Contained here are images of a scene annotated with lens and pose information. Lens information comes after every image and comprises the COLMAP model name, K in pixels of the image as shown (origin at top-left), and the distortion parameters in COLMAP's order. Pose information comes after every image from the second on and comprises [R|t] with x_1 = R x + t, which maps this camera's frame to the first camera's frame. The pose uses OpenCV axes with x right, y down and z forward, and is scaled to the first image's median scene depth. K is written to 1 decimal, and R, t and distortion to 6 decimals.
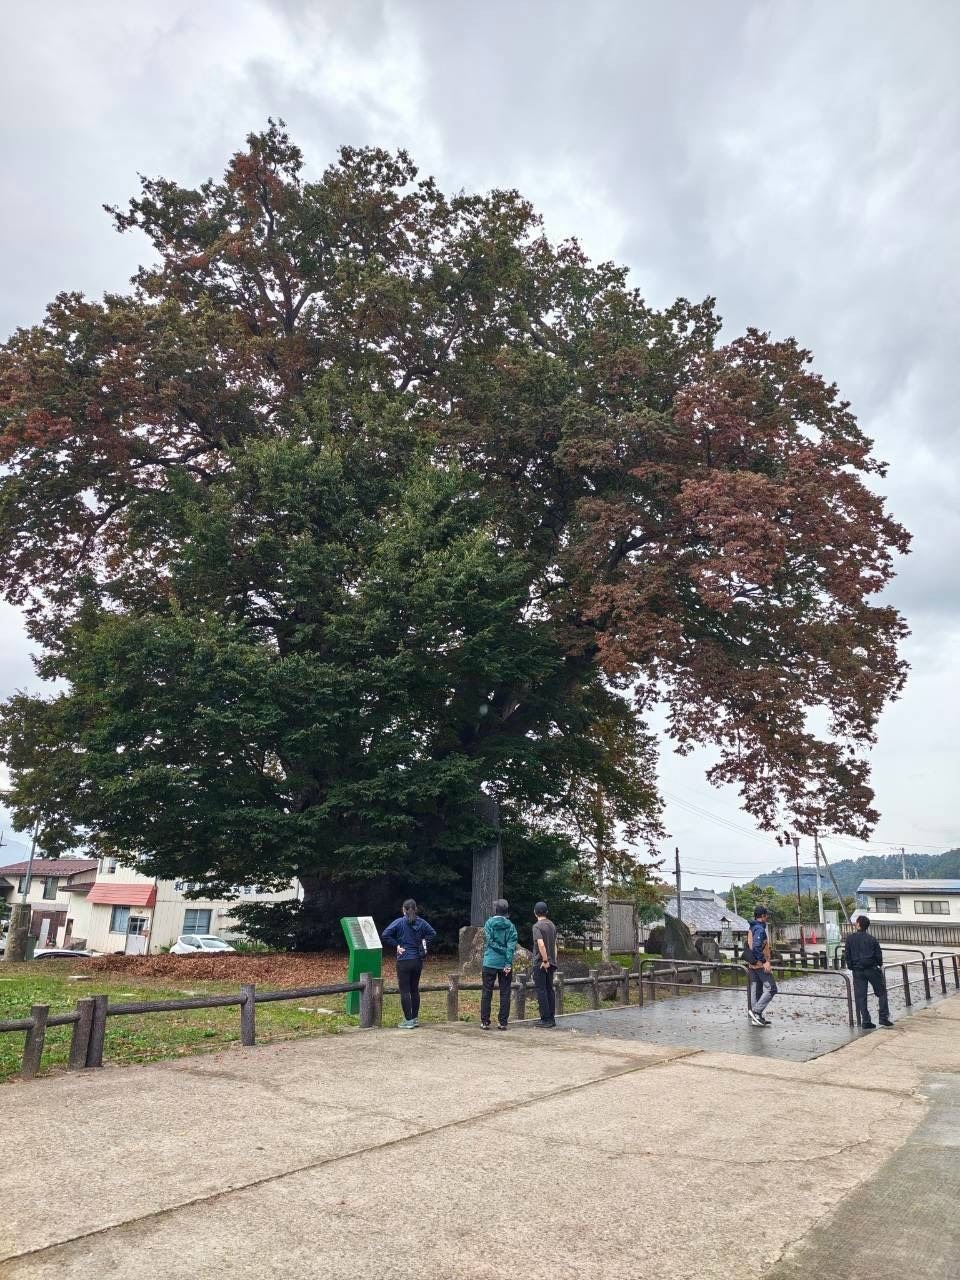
lens RADIAL K [[868.7, 0, 480.0], [0, 868.7, 640.0], [0, 0, 1]] dist [0.077006, -0.141700]
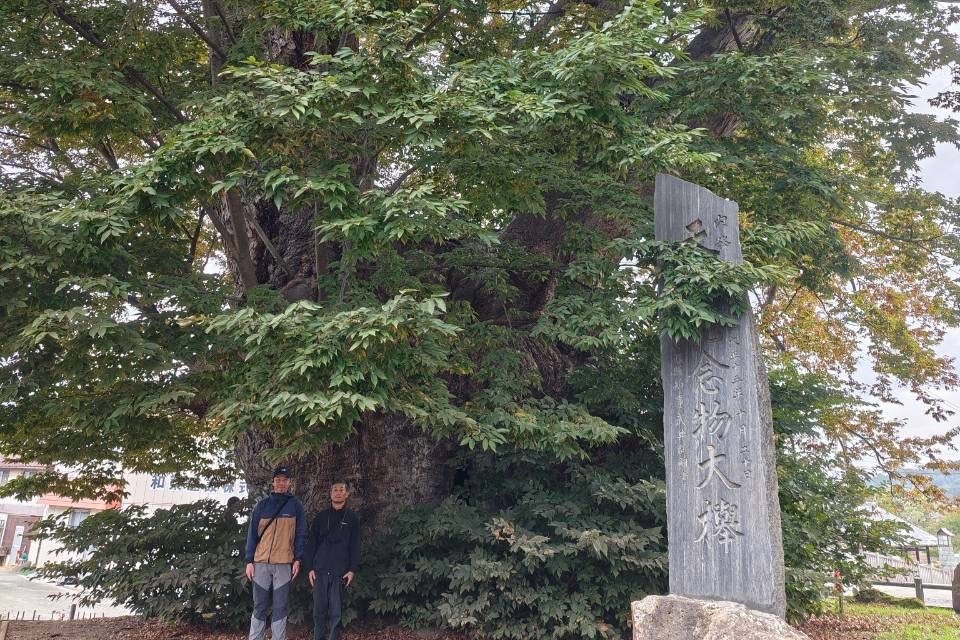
lens RADIAL K [[808.0, 0, 481.2], [0, 808.0, 176.4], [0, 0, 1]] dist [0.003336, -0.002060]
pose [[0.995066, -0.033165, -0.093506, -0.043286], [0.024072, 0.995018, -0.096750, 0.205356], [0.096249, 0.094022, 0.990907, 0.690271]]
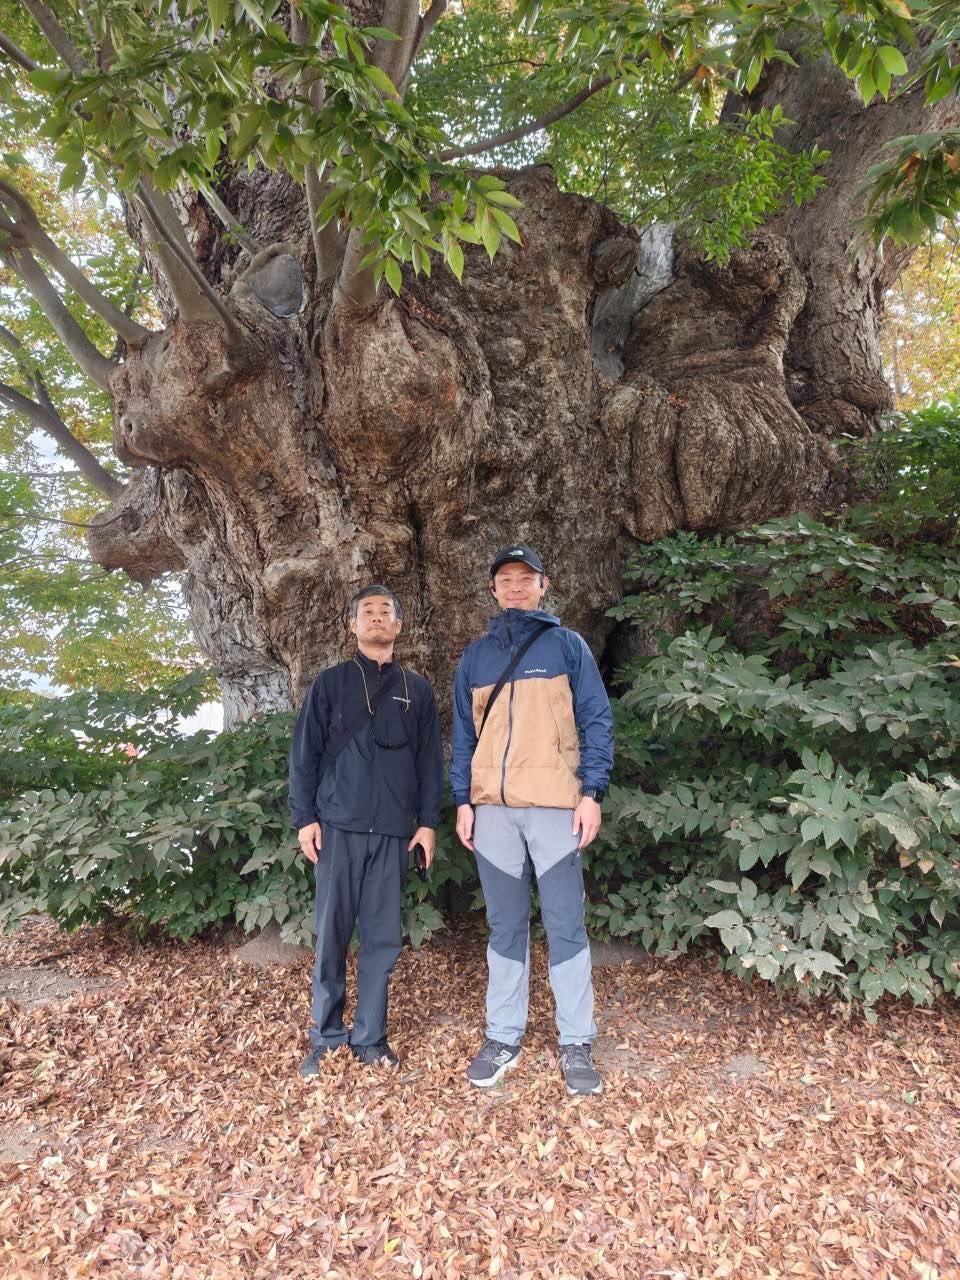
lens RADIAL K [[868.7, 0, 480.0], [0, 868.7, 640.0], [0, 0, 1]] dist [0.077006, -0.141700]
pose [[0.986316, -0.032355, -0.161660, -0.073901], [0.055472, 0.988511, 0.140604, 0.248014], [0.155253, -0.147648, 0.976779, 0.801695]]
